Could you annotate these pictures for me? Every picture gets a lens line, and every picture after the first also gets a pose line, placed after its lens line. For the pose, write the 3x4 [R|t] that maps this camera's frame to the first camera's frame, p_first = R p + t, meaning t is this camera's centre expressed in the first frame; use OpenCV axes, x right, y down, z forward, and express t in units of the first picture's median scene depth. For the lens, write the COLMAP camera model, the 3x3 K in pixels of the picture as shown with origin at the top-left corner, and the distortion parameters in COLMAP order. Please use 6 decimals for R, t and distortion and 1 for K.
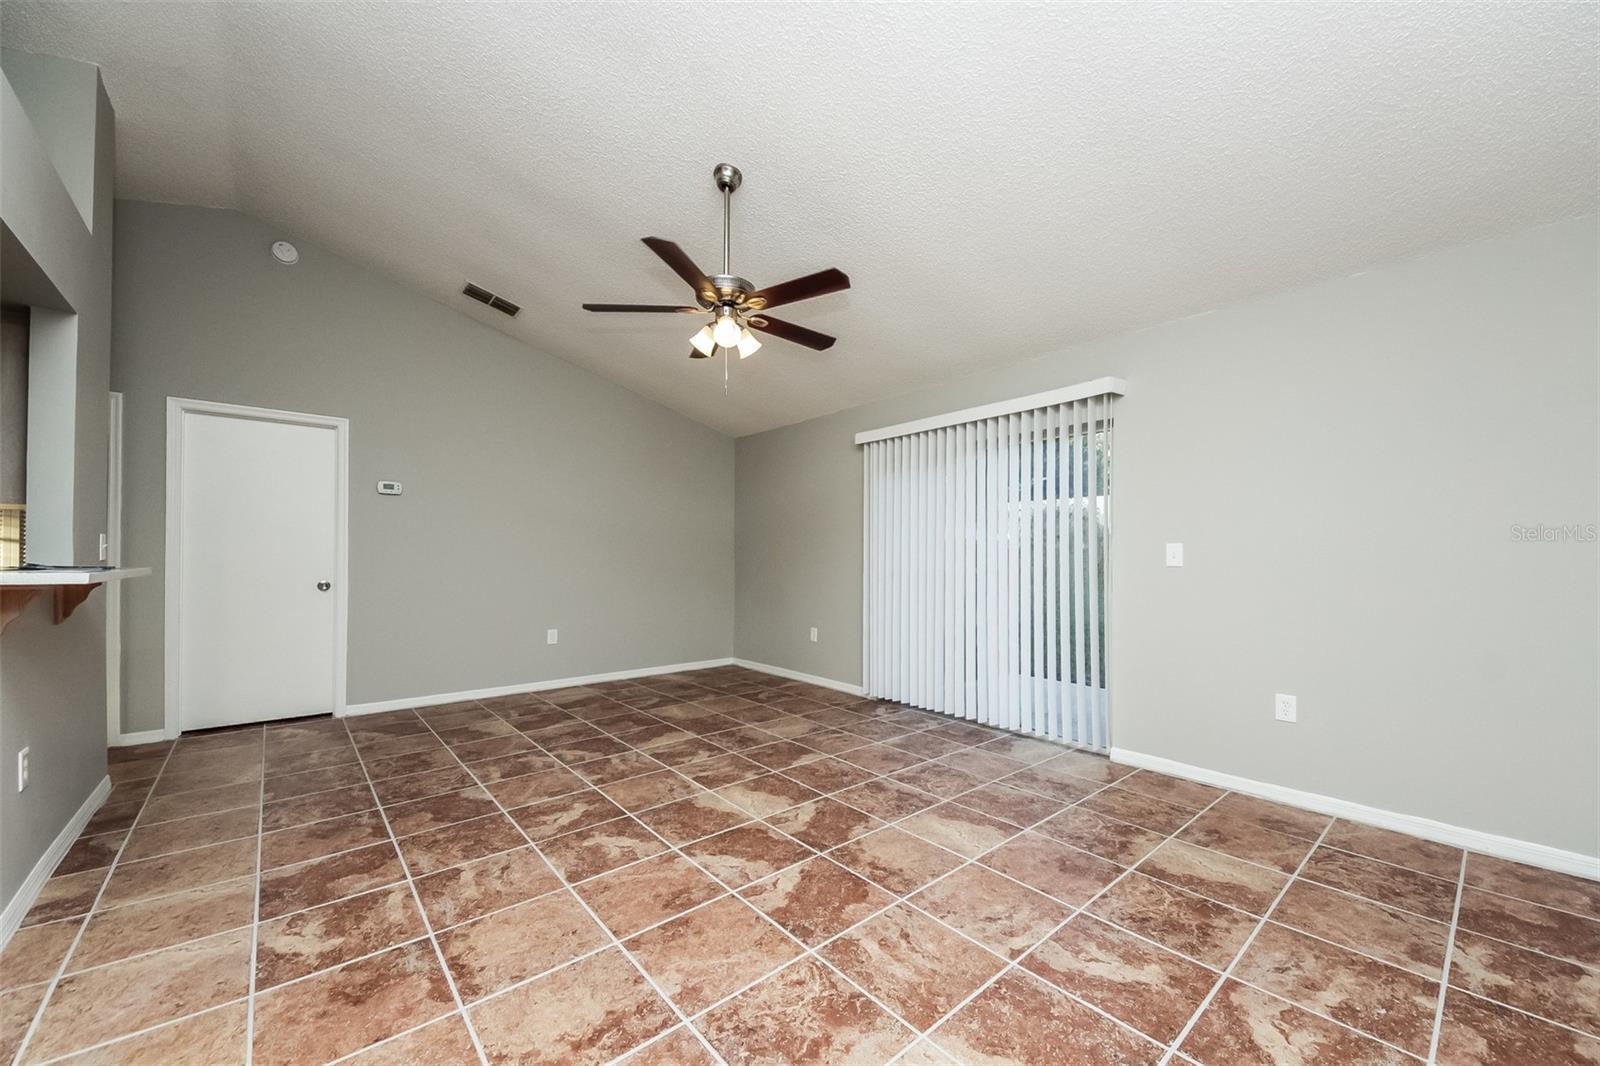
lens RADIAL K [[601.8, 0, 801.5], [0, 601.8, 556.8], [0, 0, 1]] dist [0.075488, -0.034623]
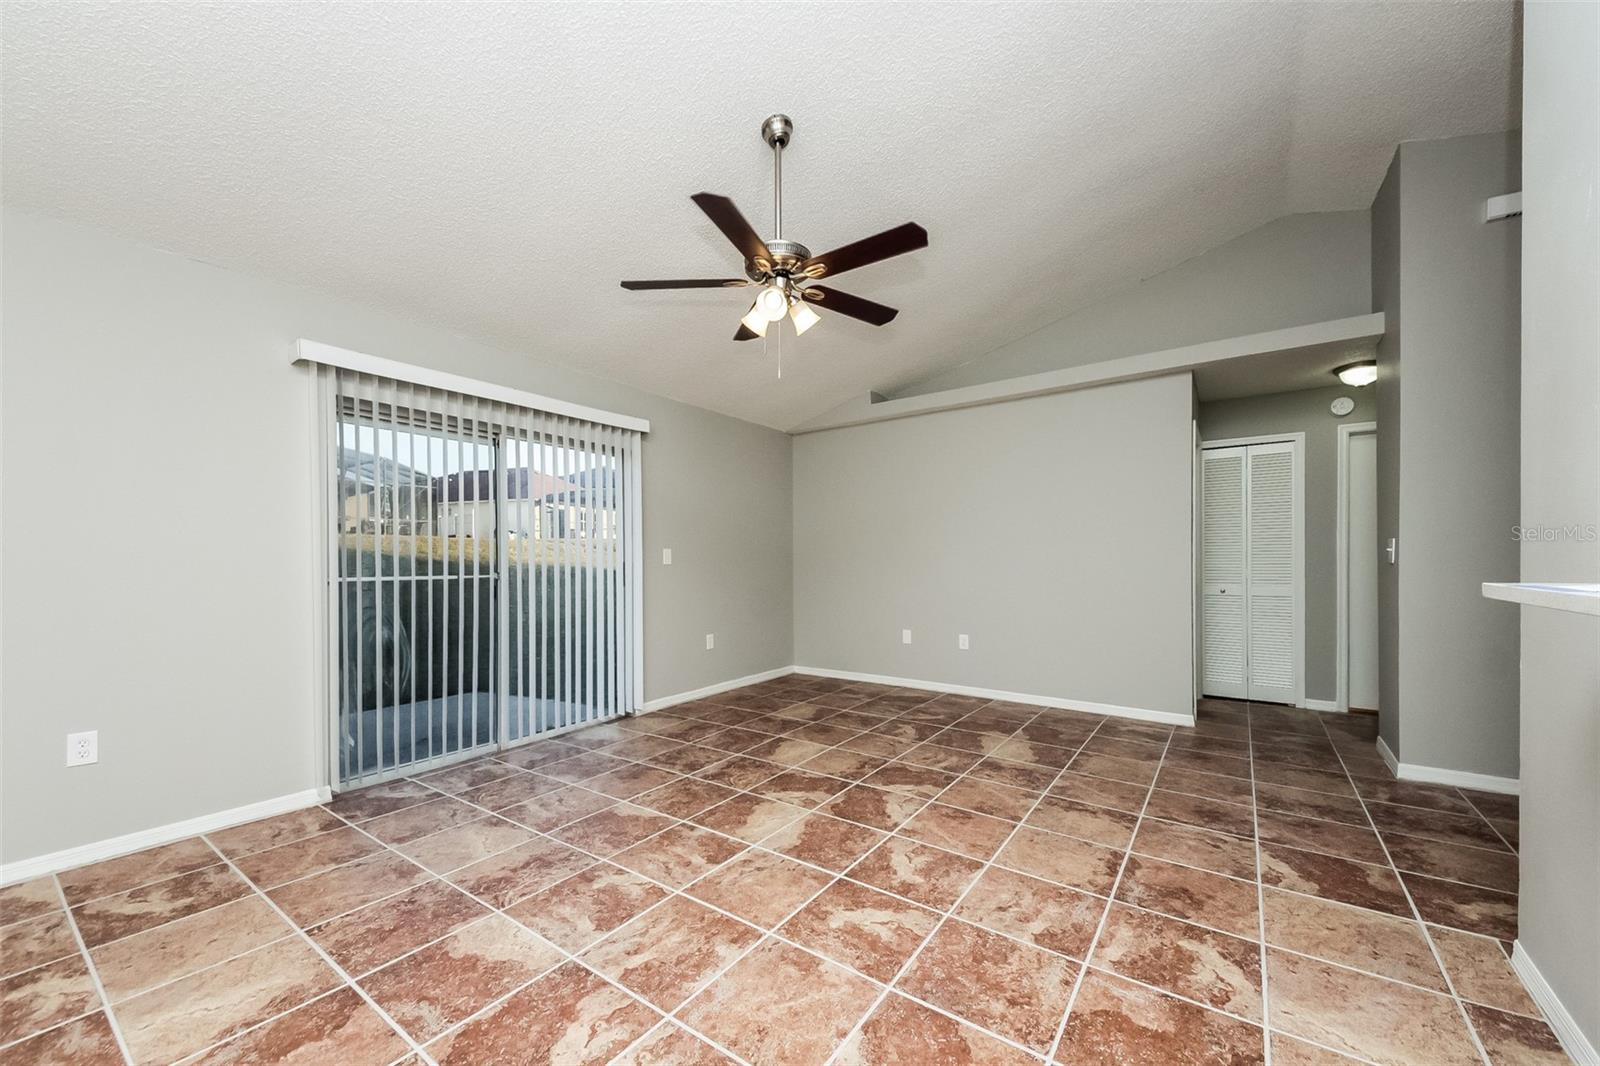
lens RADIAL K [[601.8, 0, 801.5], [0, 601.8, 556.8], [0, 0, 1]] dist [0.075488, -0.034623]
pose [[-0.243951, 0.002344, 0.969785, -1.113536], [0.006343, 0.999980, -0.000822, -0.004639], [-0.969767, 0.005951, -0.243961, 1.308413]]
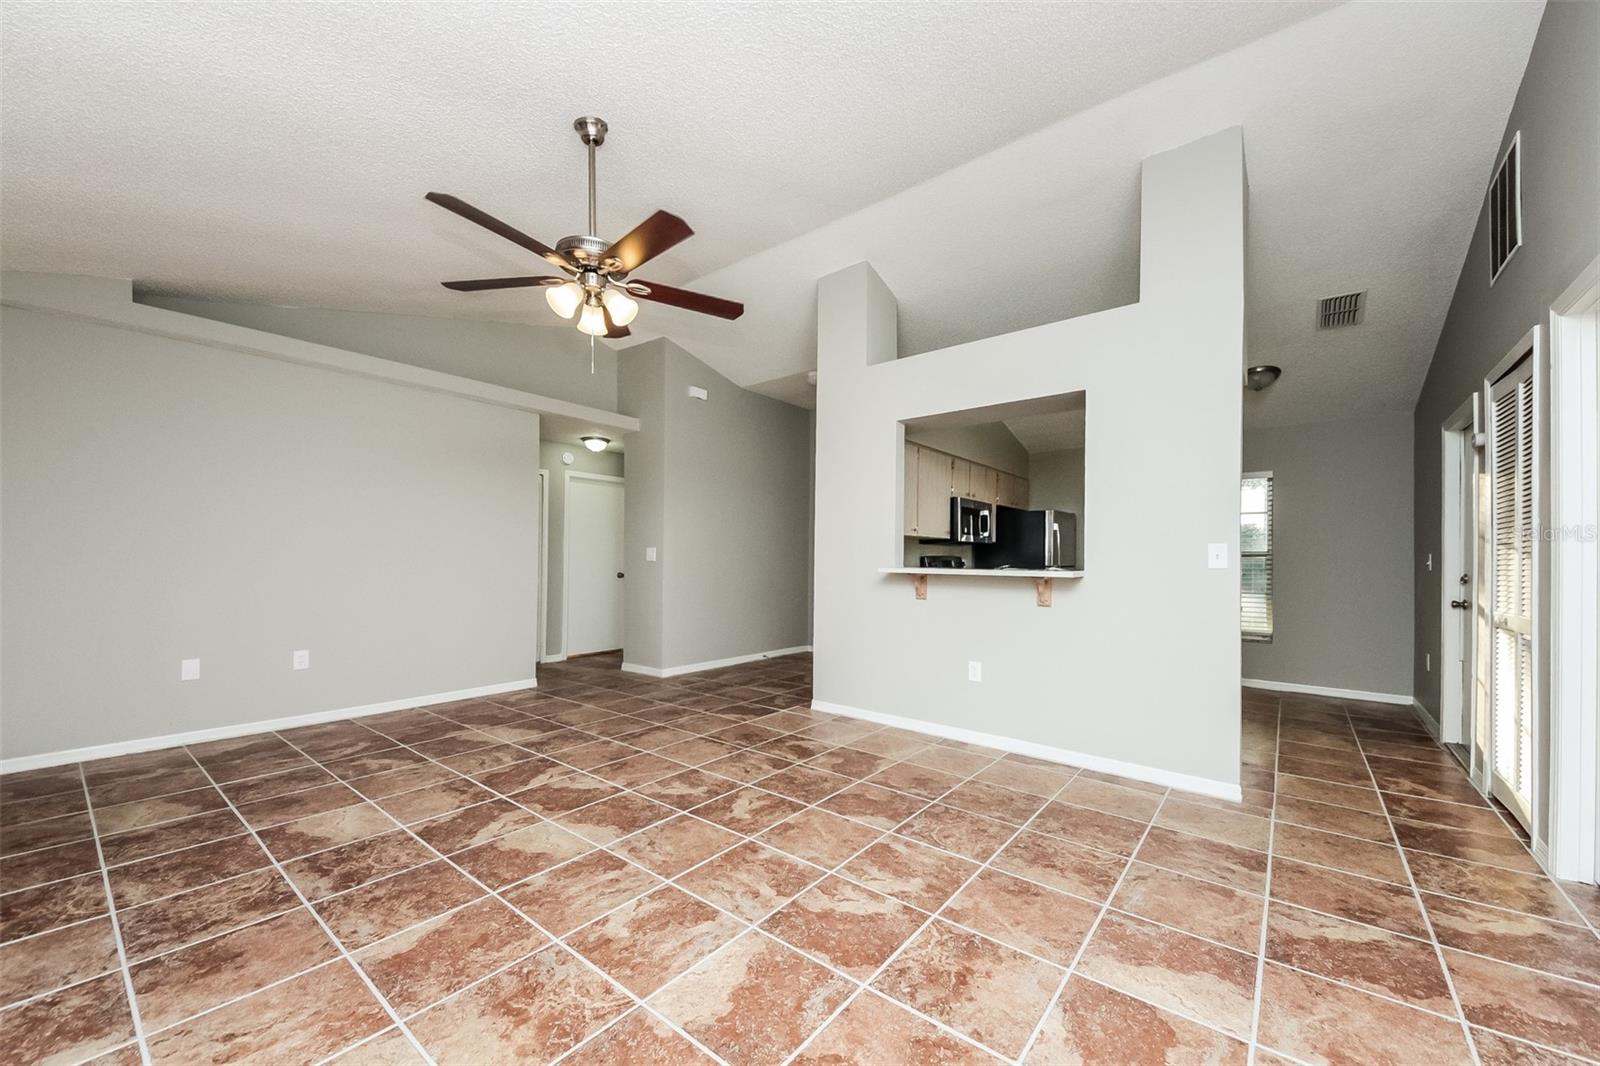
lens RADIAL K [[601.8, 0, 801.5], [0, 601.8, 556.8], [0, 0, 1]] dist [0.075488, -0.034623]
pose [[-0.982492, -0.011466, -0.185951, -0.292331], [-0.010323, 0.999921, -0.007113, 0.009049], [0.186018, -0.005069, -0.982533, 2.118276]]
